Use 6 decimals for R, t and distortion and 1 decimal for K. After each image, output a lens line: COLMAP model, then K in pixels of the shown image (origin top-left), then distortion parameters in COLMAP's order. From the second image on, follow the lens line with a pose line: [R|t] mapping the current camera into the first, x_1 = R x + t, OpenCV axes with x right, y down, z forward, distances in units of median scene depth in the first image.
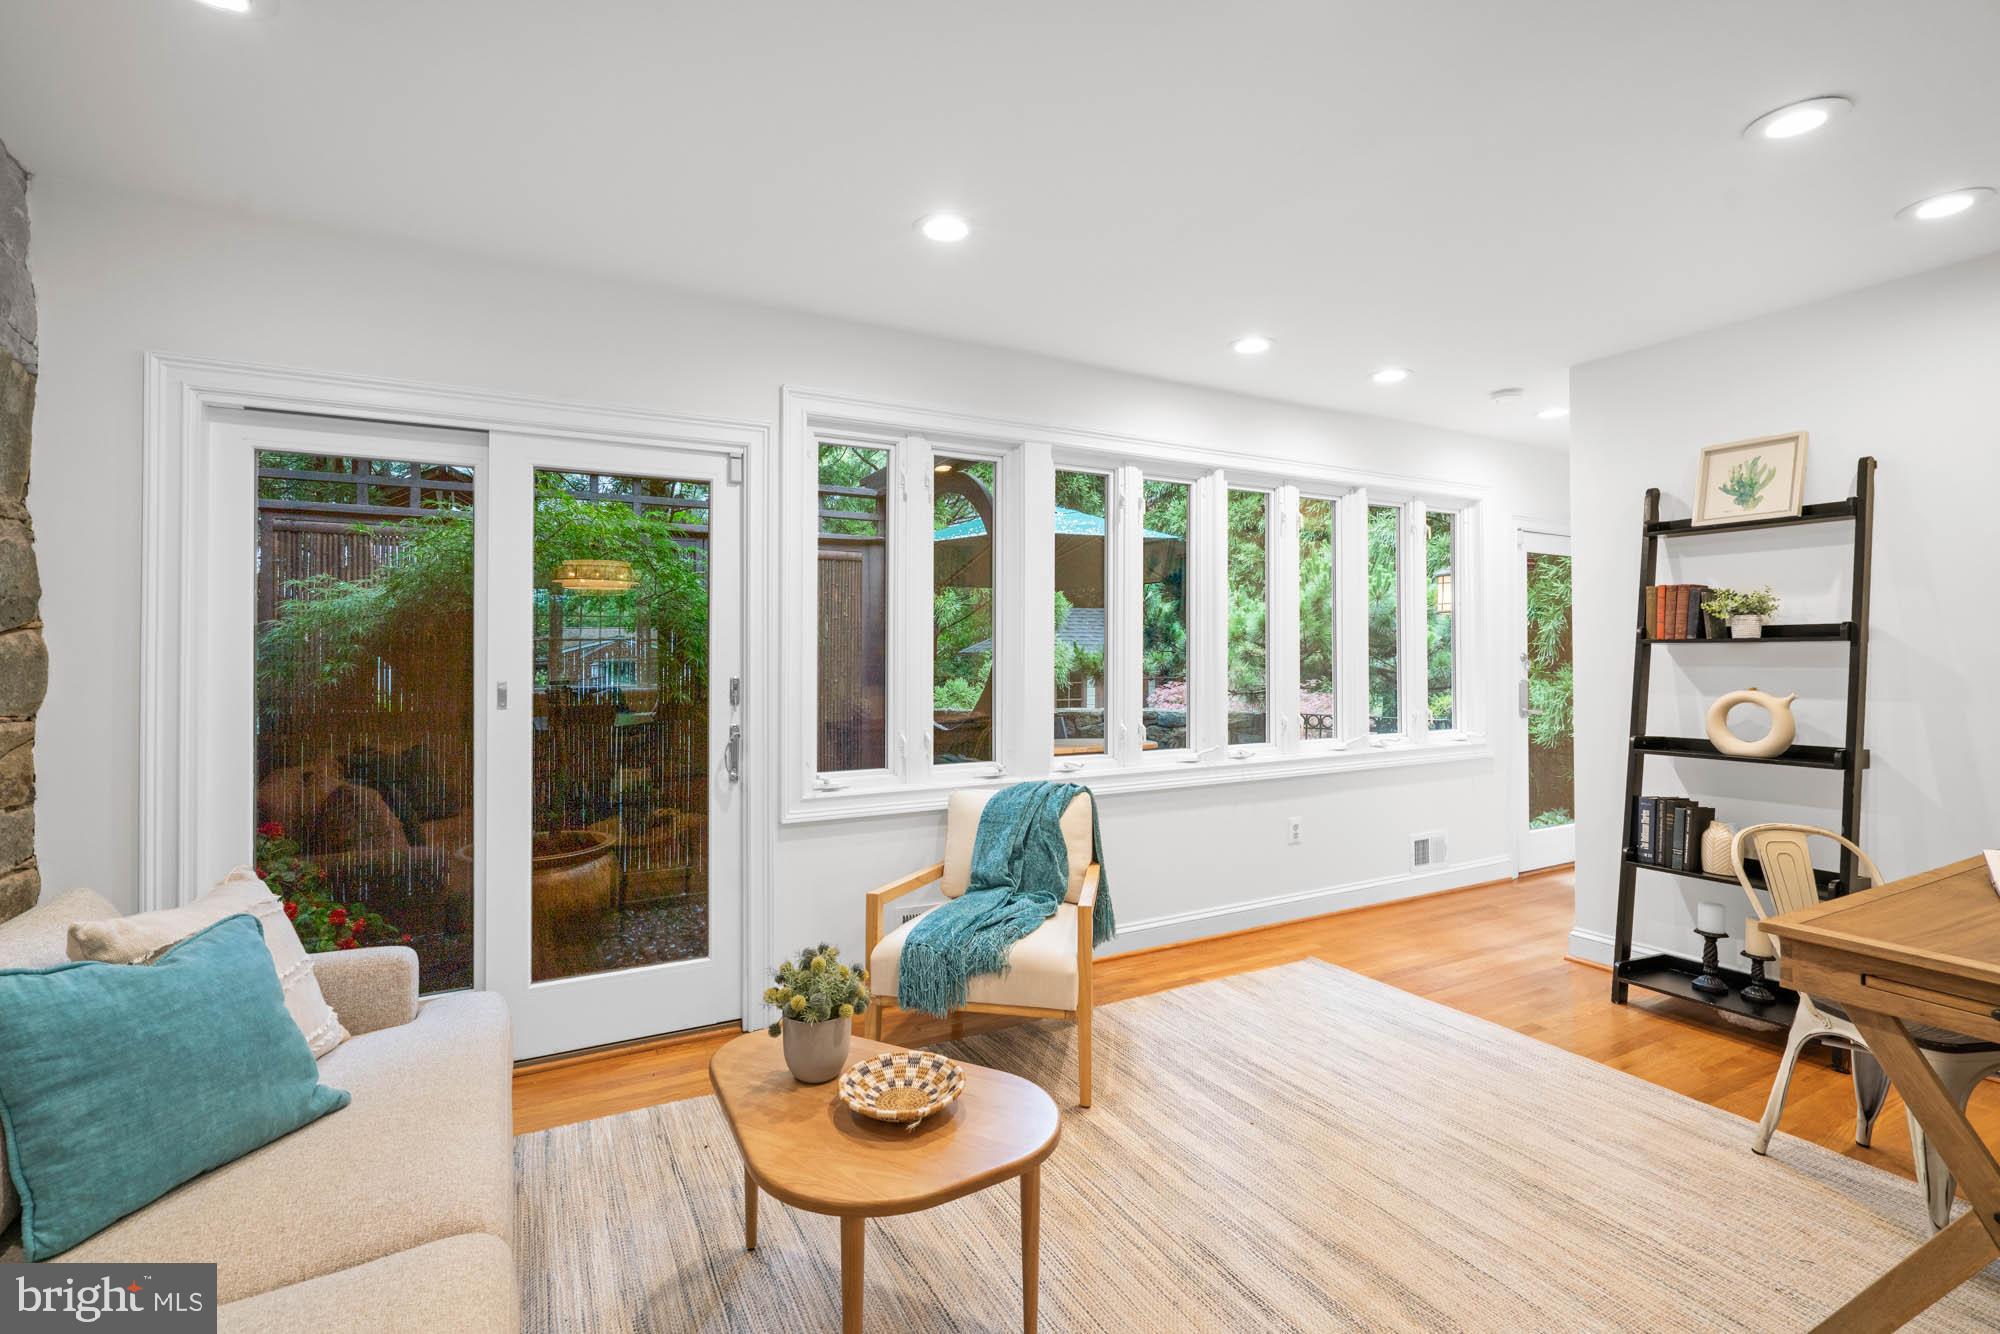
lens RADIAL K [[910.7, 0, 989.7], [0, 910.7, 647.5], [0, 0, 1]] dist [-0.010188, 0.004779]
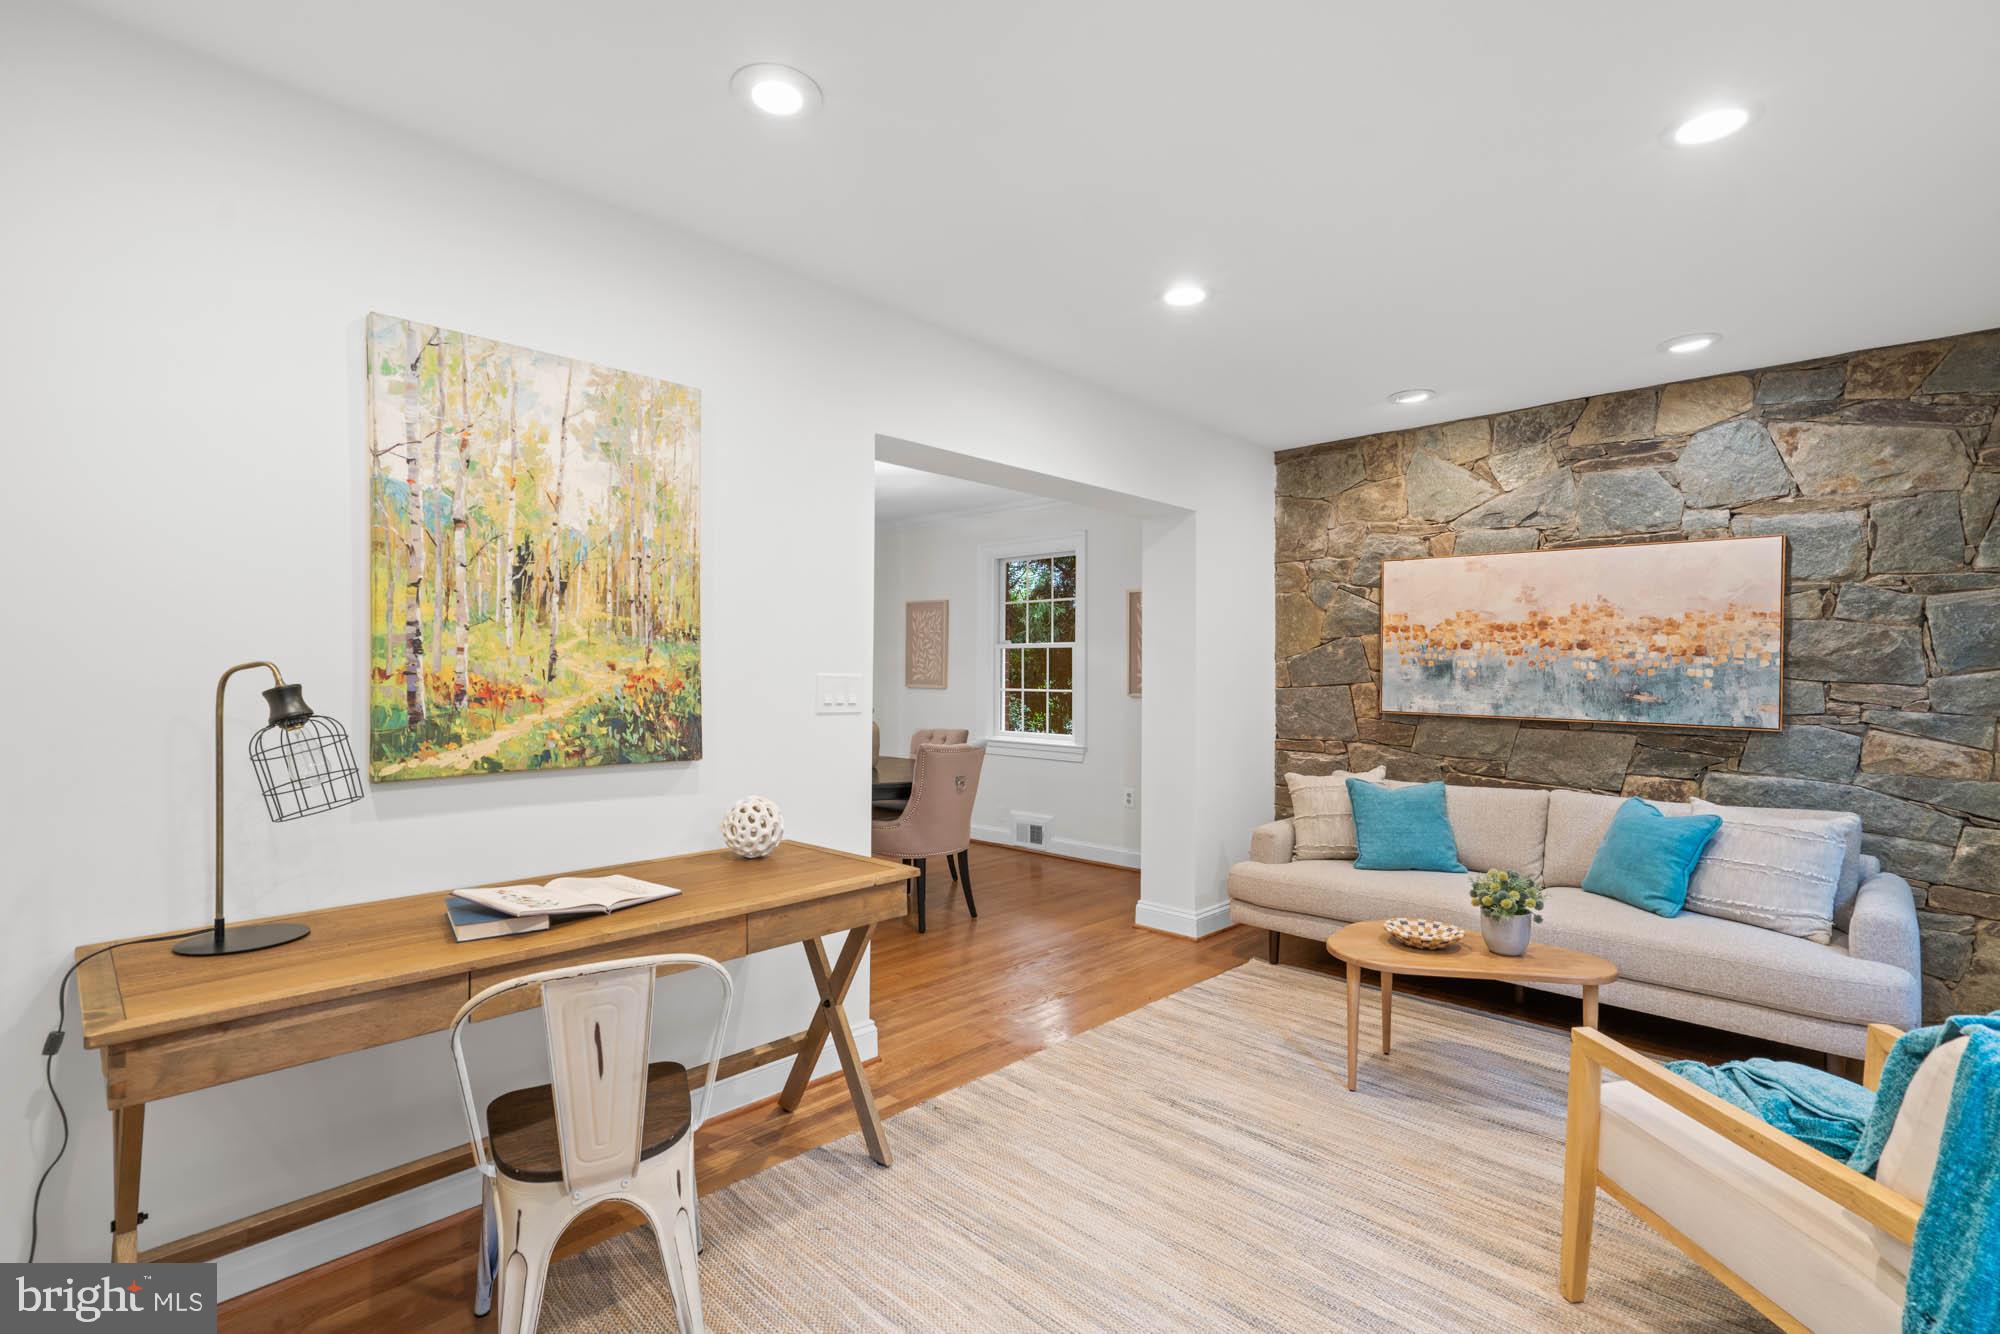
lens RADIAL K [[910.7, 0, 991.0], [0, 910.7, 670.0], [0, 0, 1]] dist [-0.010188, 0.004779]
pose [[-0.957688, -0.002997, -0.287794, 0.636279], [-0.000004, 0.999946, -0.010402, 0.007023], [0.287810, -0.009961, -0.957636, 1.309617]]
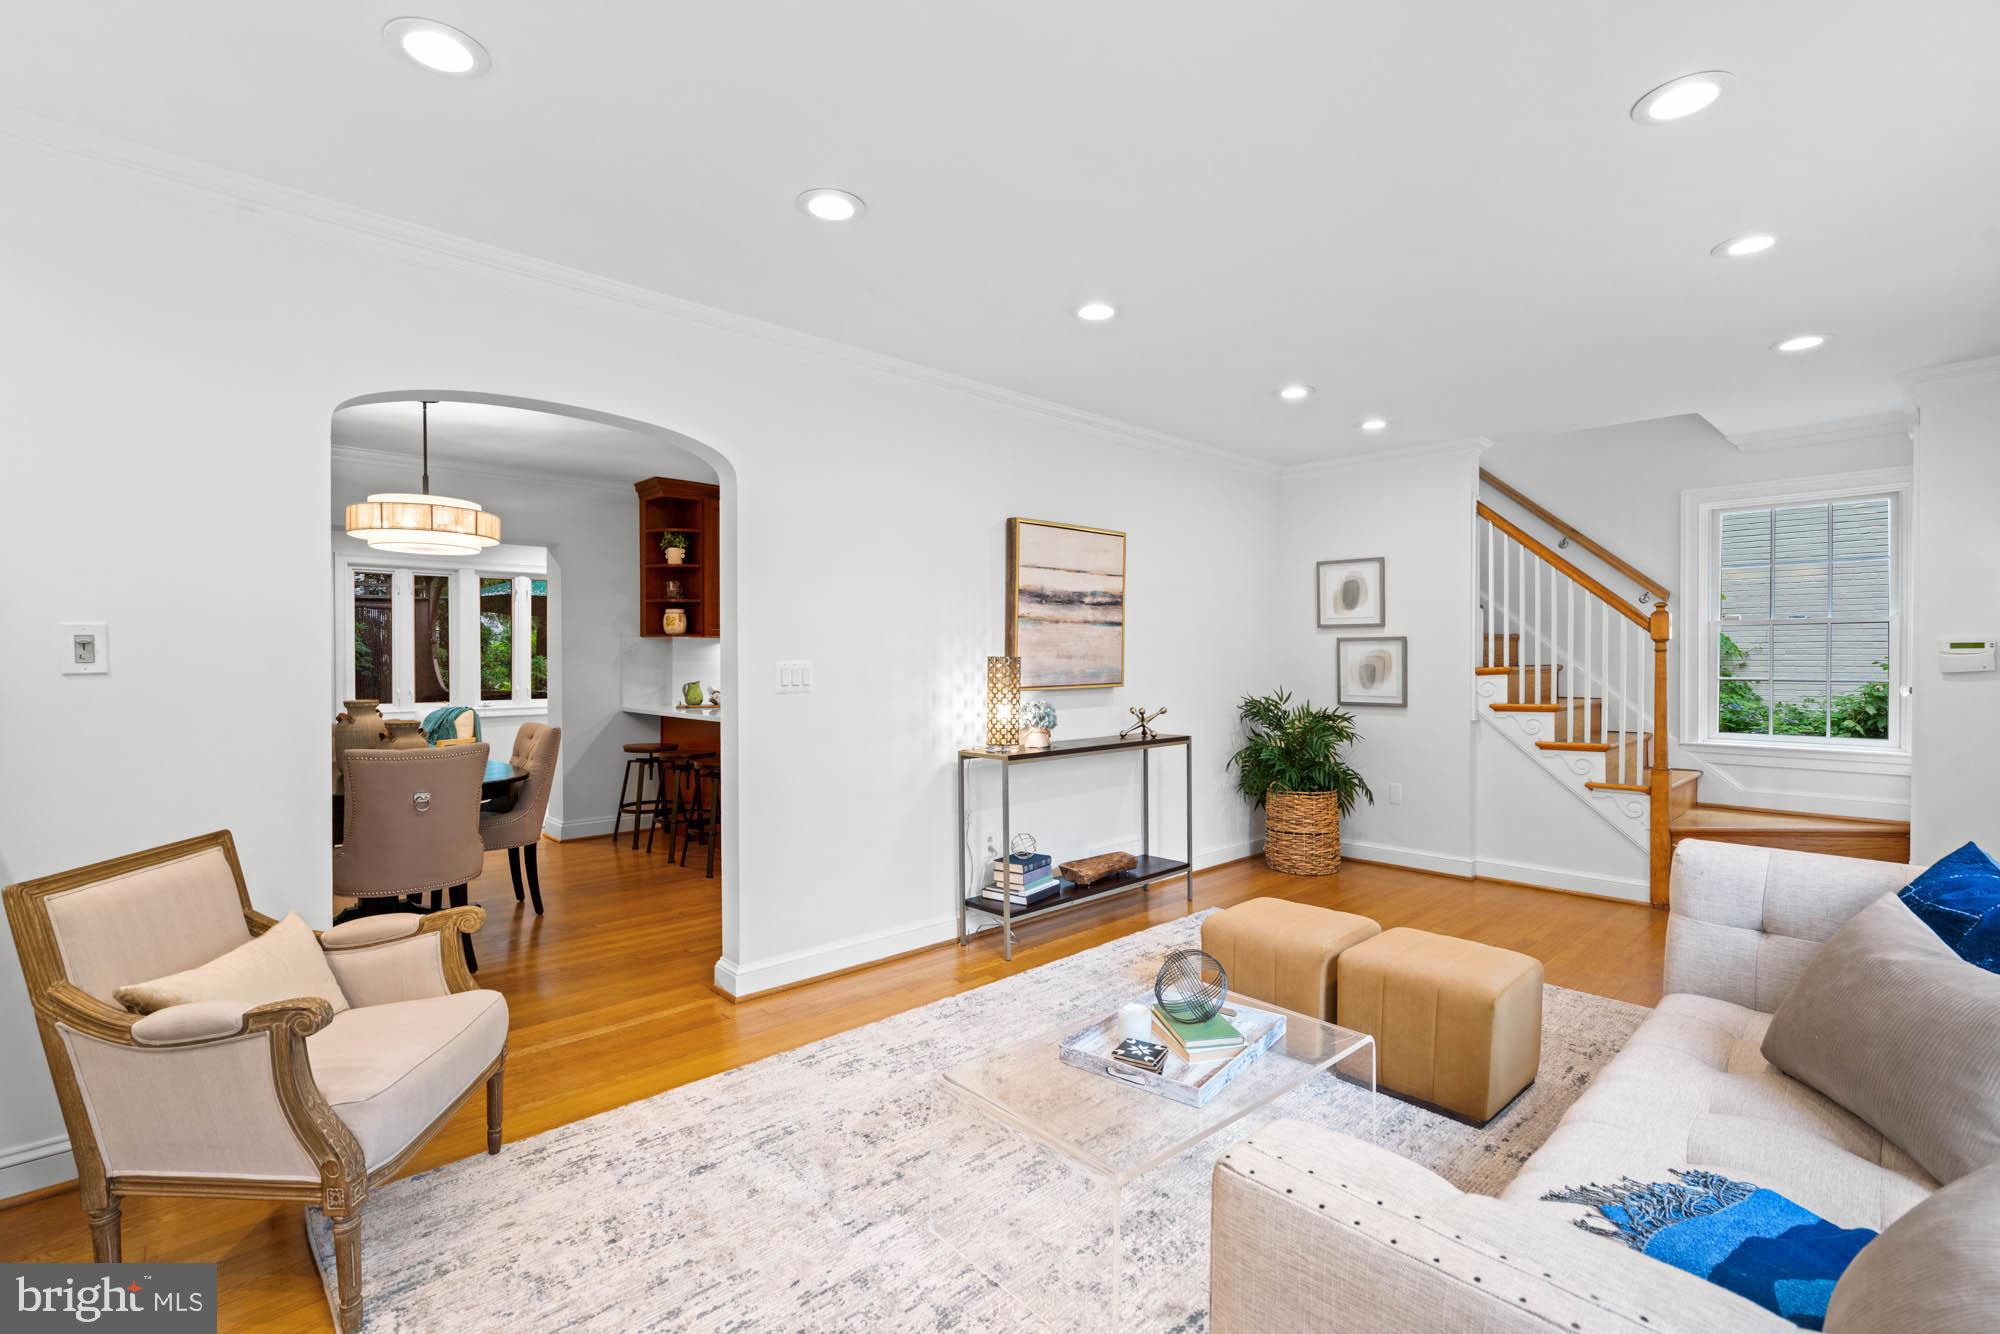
lens RADIAL K [[910.7, 0, 996.7], [0, 910.7, 664.9], [0, 0, 1]] dist [-0.010188, 0.004779]
pose [[0.969112, -0.001606, 0.246617, 0.976617], [-0.002614, 0.999856, 0.016786, -0.019231], [-0.246609, -0.016912, 0.968968, -2.002429]]
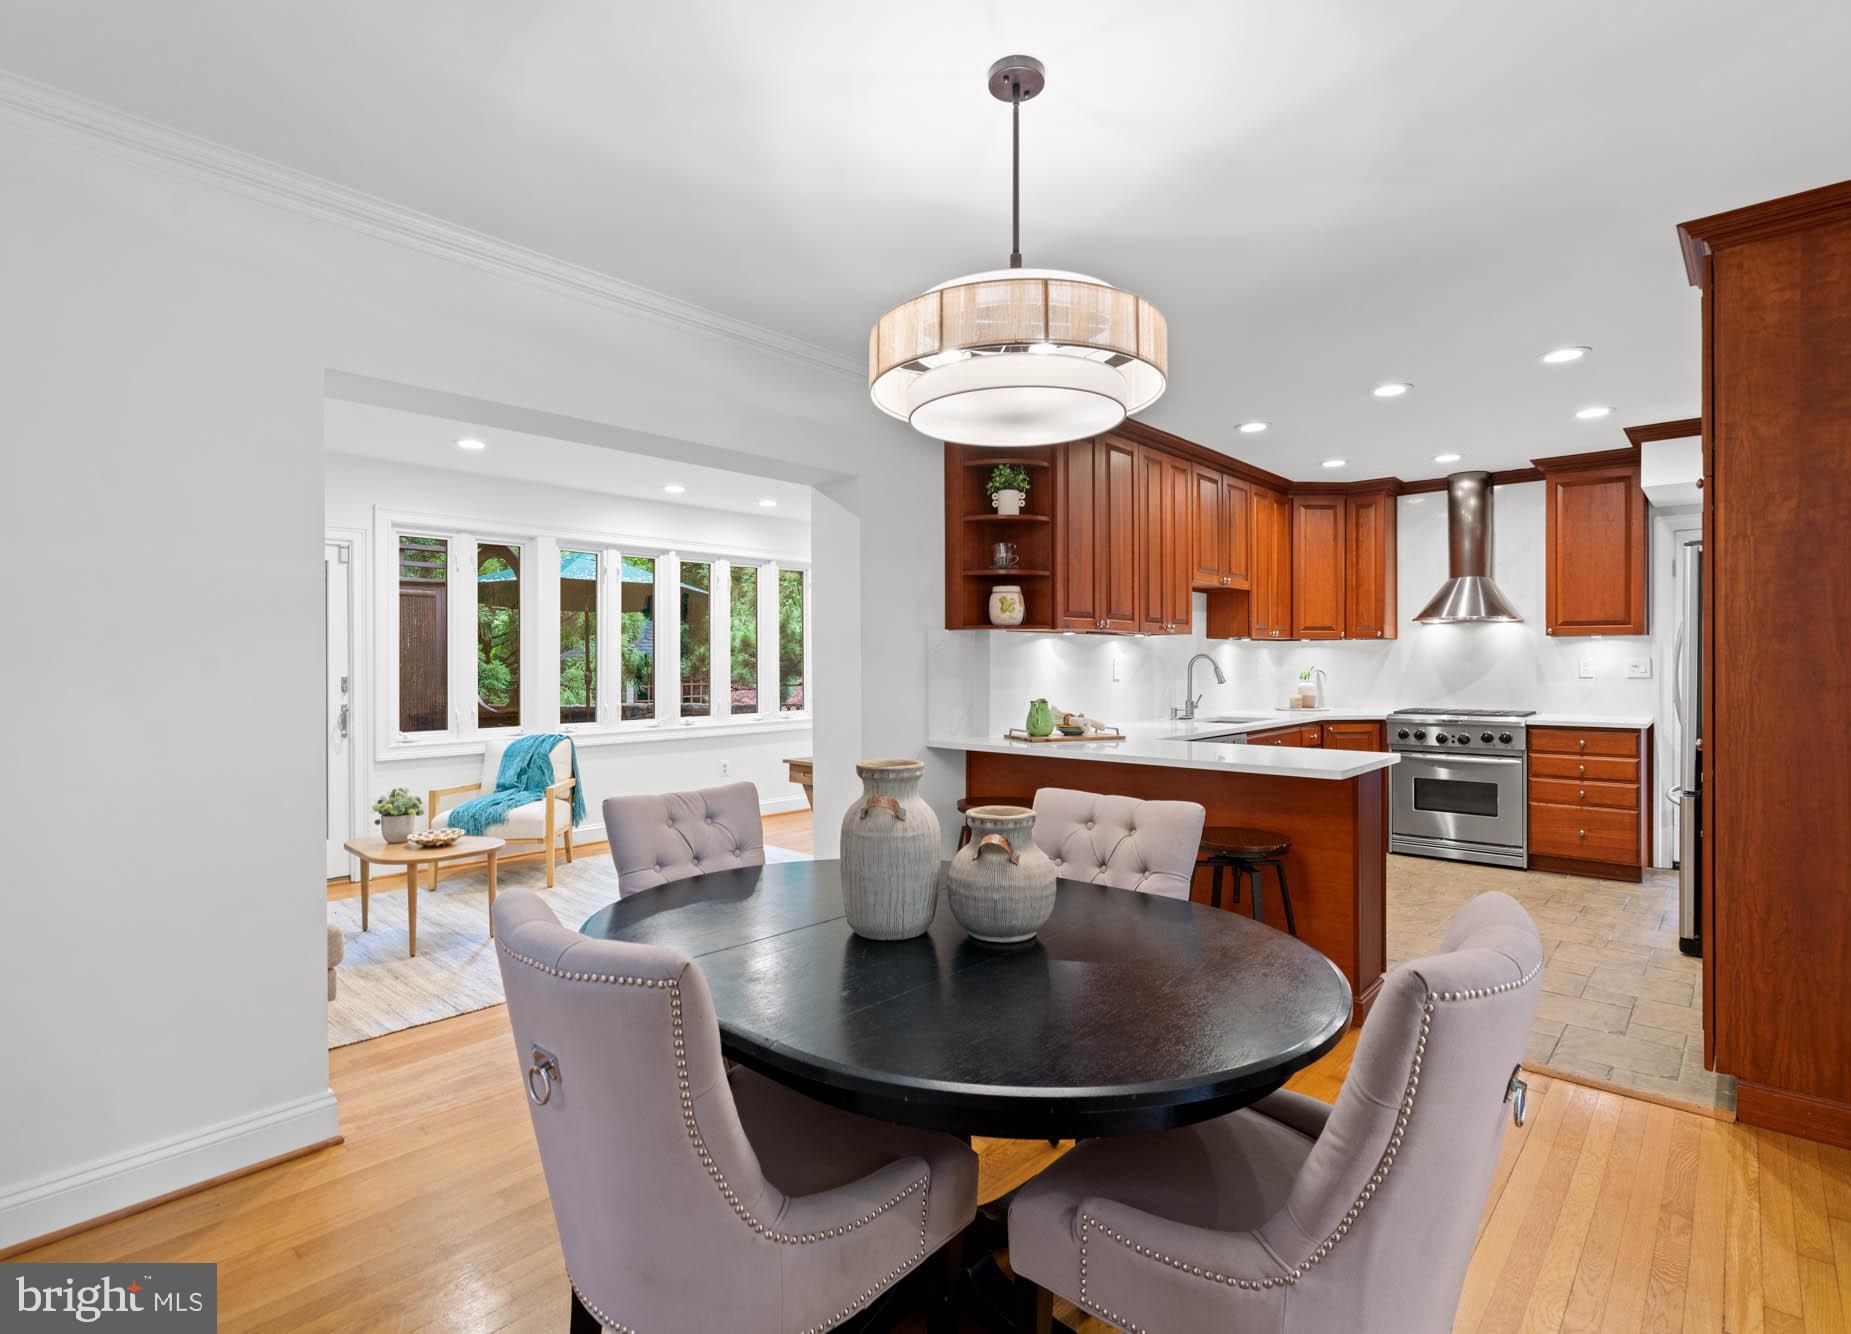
lens RADIAL K [[909.6, 0, 928.3], [0, 909.6, 665.6], [0, 0, 1]] dist [-0.006435, 0.003247]
pose [[0.943940, -0.002743, 0.330105, 0.194932], [-0.001312, 0.999926, 0.012060, -0.009301], [-0.330114, -0.011816, 0.943867, -0.981174]]
